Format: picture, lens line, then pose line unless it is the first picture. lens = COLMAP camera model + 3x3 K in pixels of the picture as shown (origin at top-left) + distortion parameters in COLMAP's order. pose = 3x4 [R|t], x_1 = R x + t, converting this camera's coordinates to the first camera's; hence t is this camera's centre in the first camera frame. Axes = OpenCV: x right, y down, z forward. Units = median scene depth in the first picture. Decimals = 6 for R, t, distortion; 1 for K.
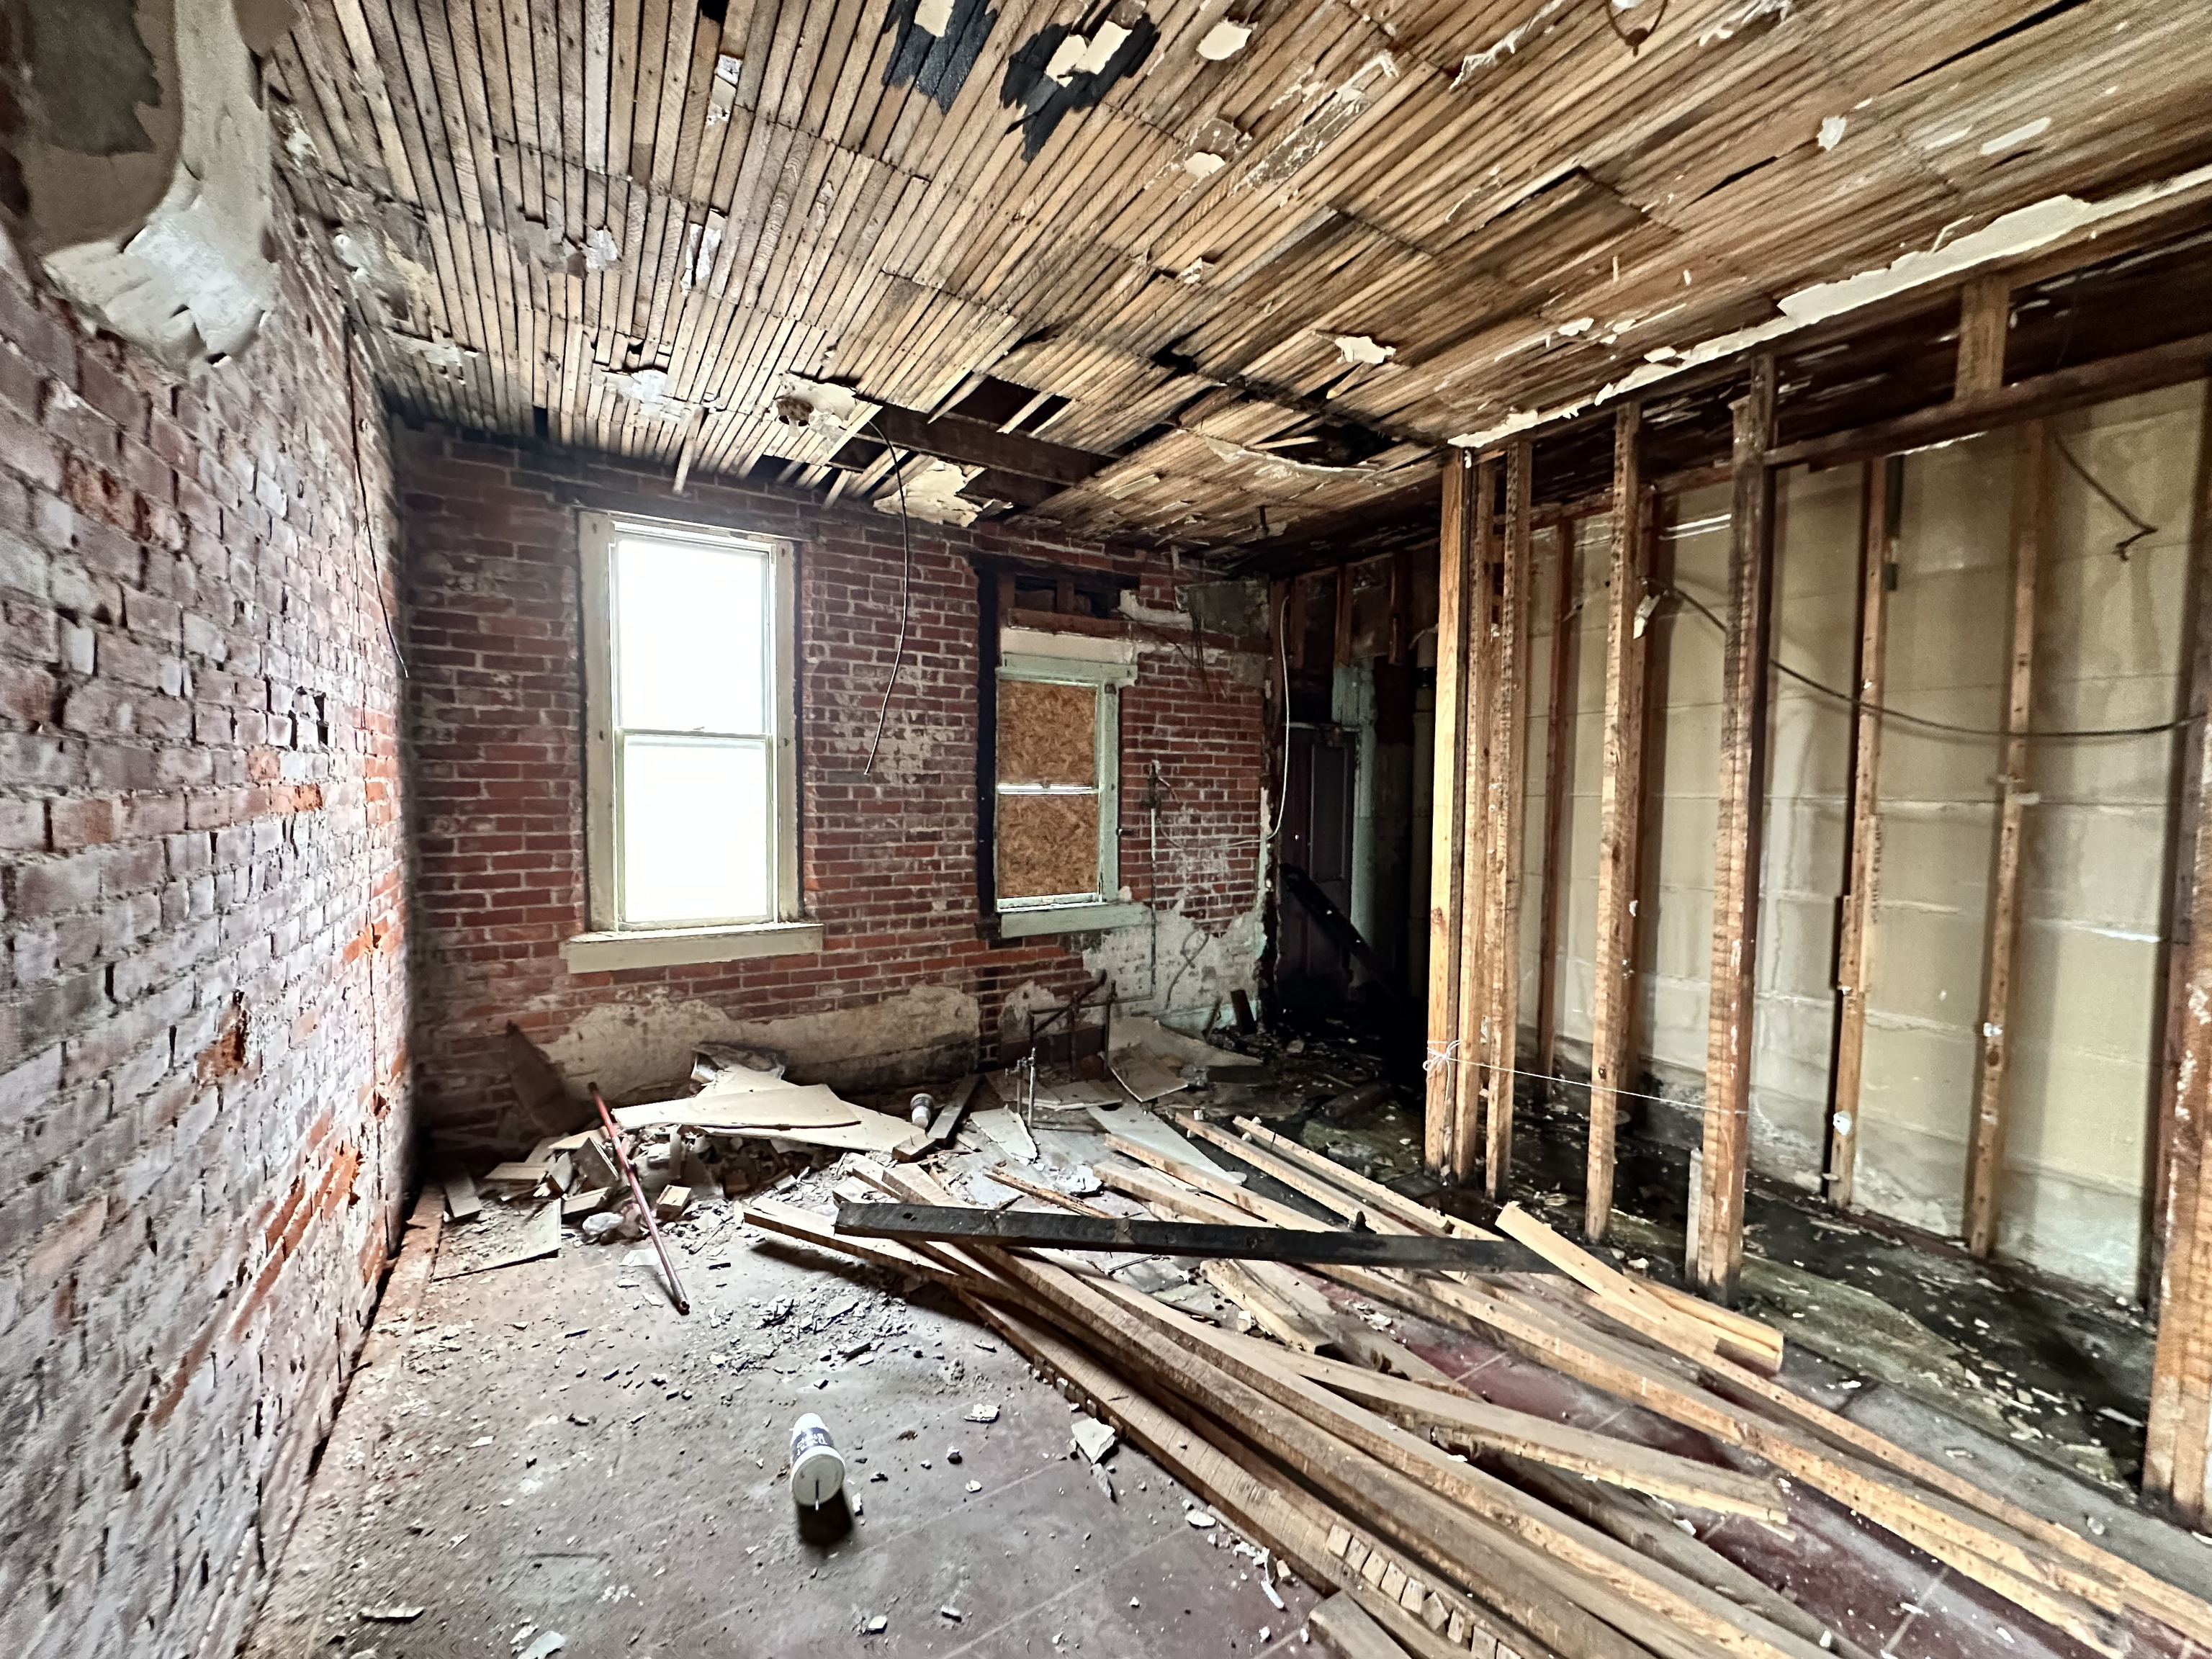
lens RADIAL K [[878.7, 0, 1109.5], [0, 878.7, 831.3], [0, 0, 1]] dist [0.000401, 0.000360]
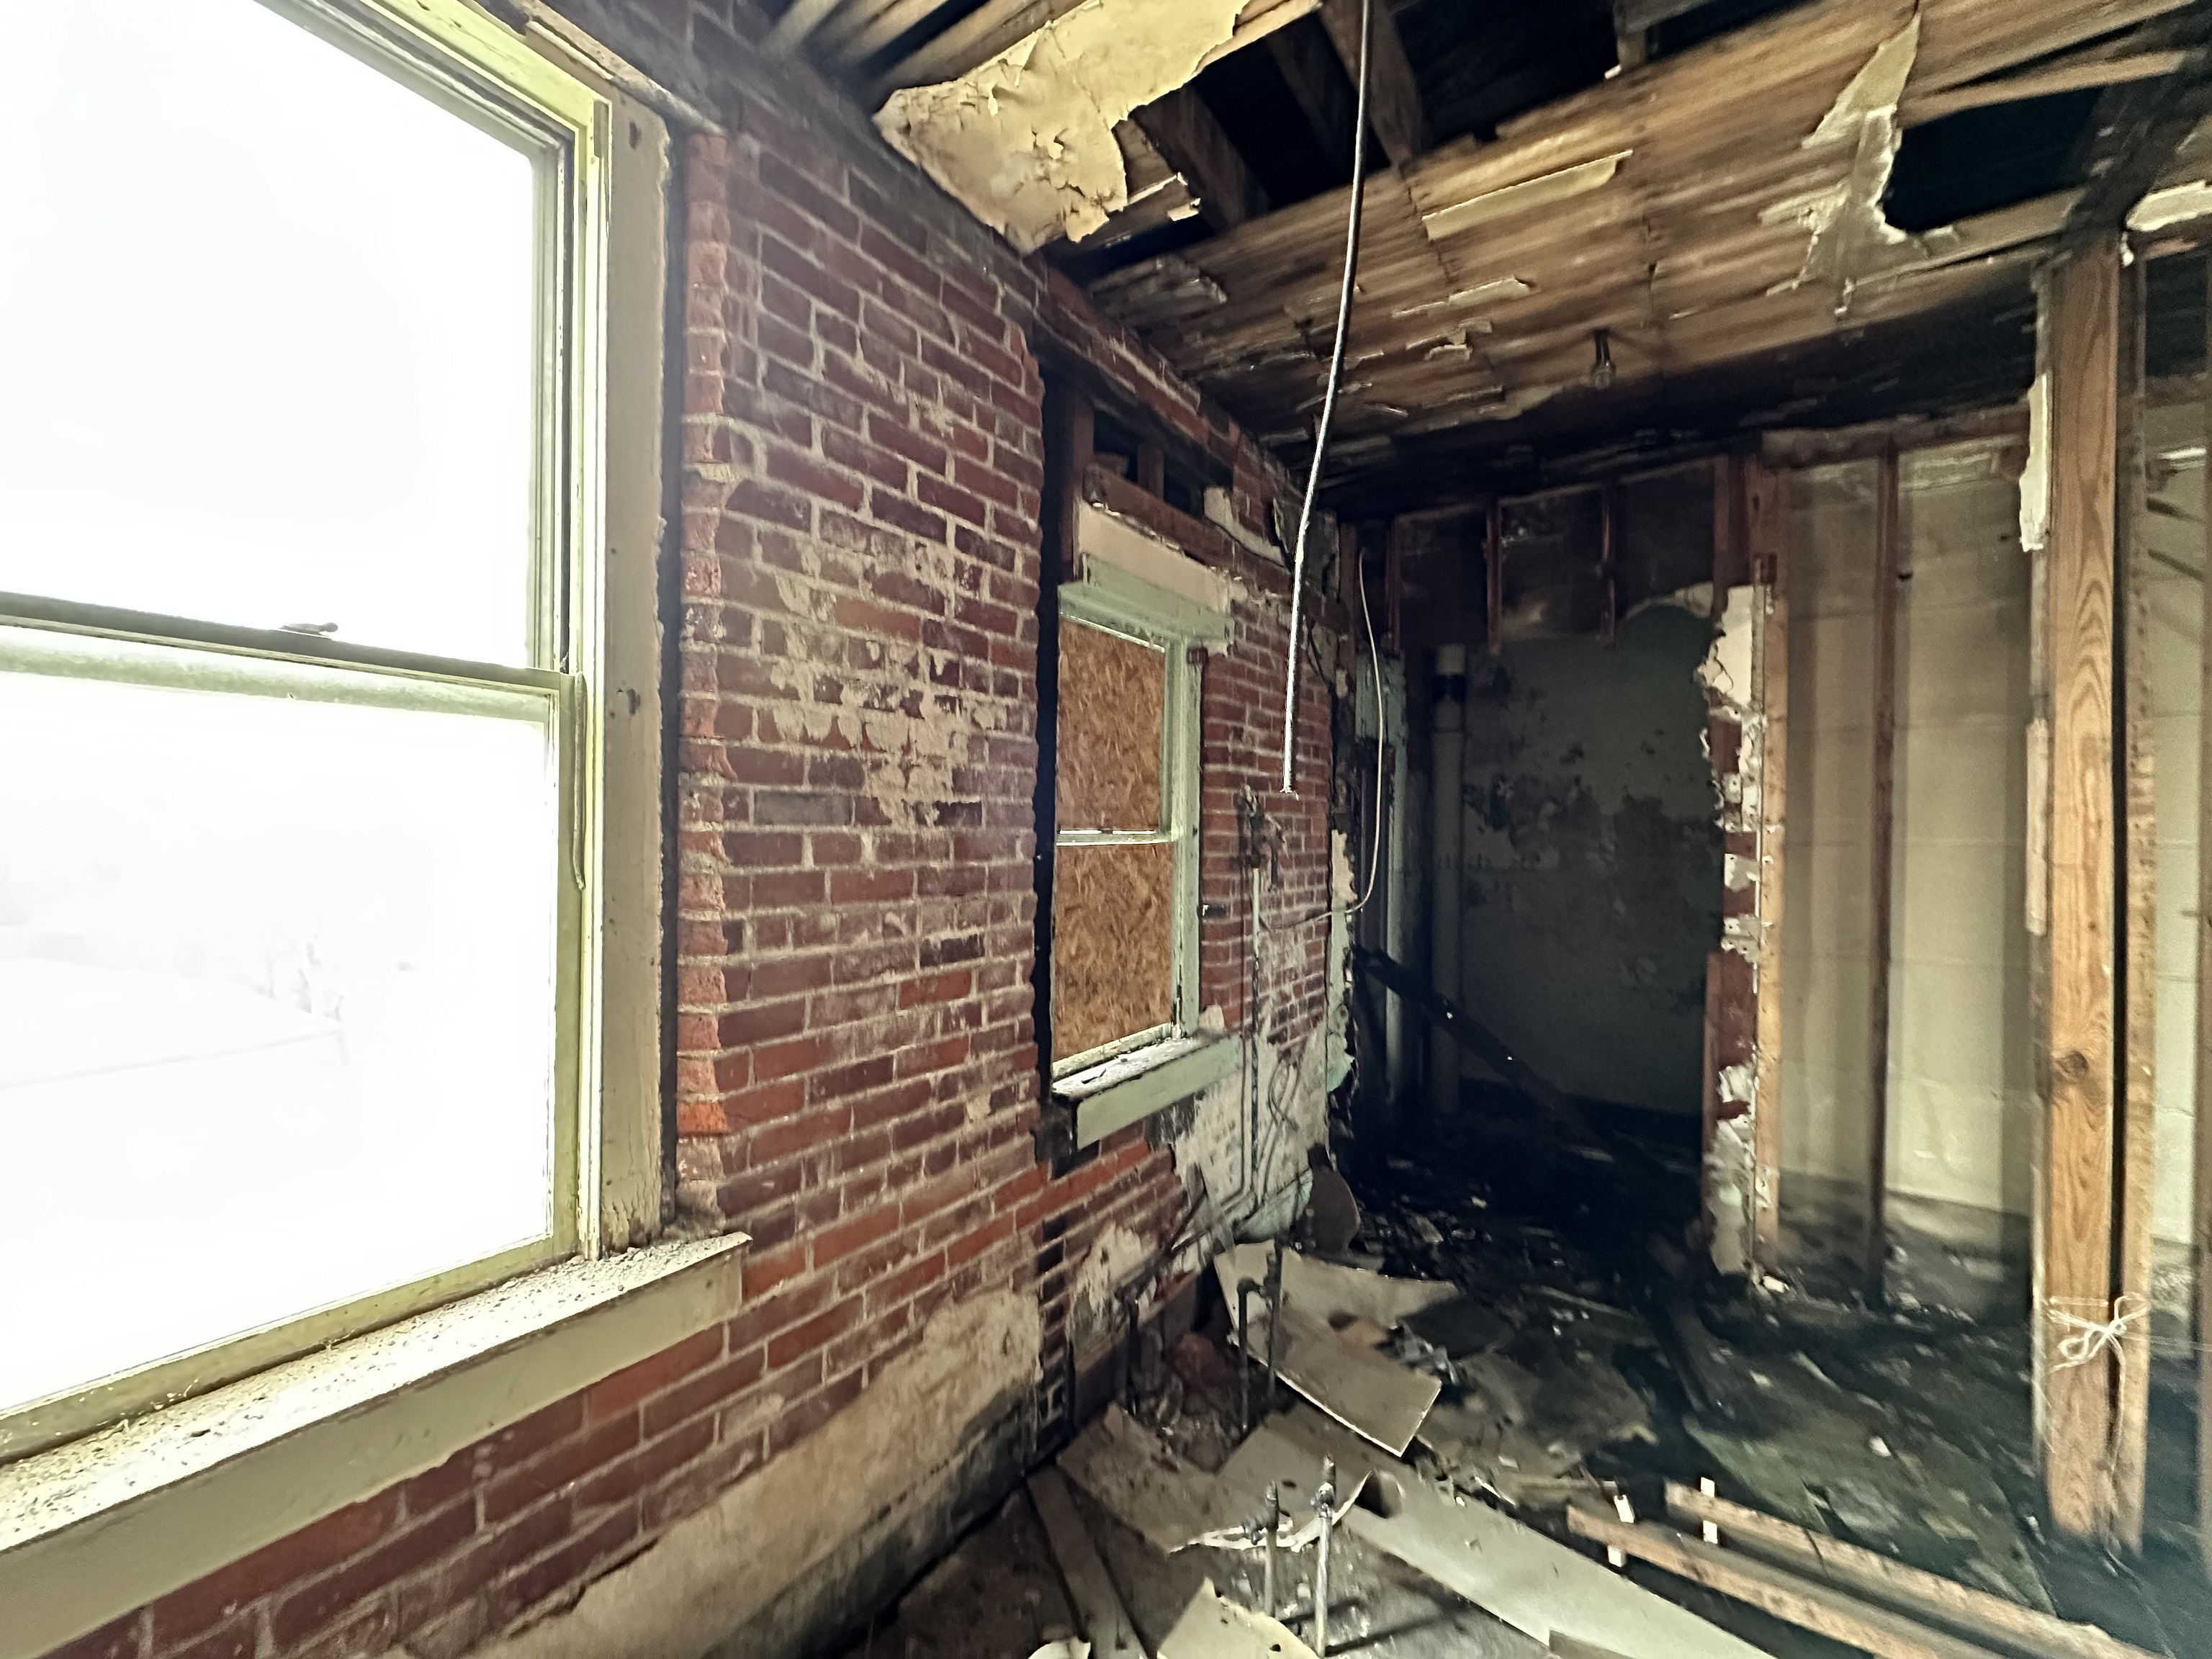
lens RADIAL K [[878.7, 0, 1106.0], [0, 878.7, 830.6], [0, 0, 1]] dist [0.000401, 0.000360]
pose [[0.913506, -0.002676, 0.406817, -0.316514], [0.020924, 0.998964, -0.040414, -0.033363], [-0.406287, 0.045431, 0.912615, 0.583248]]
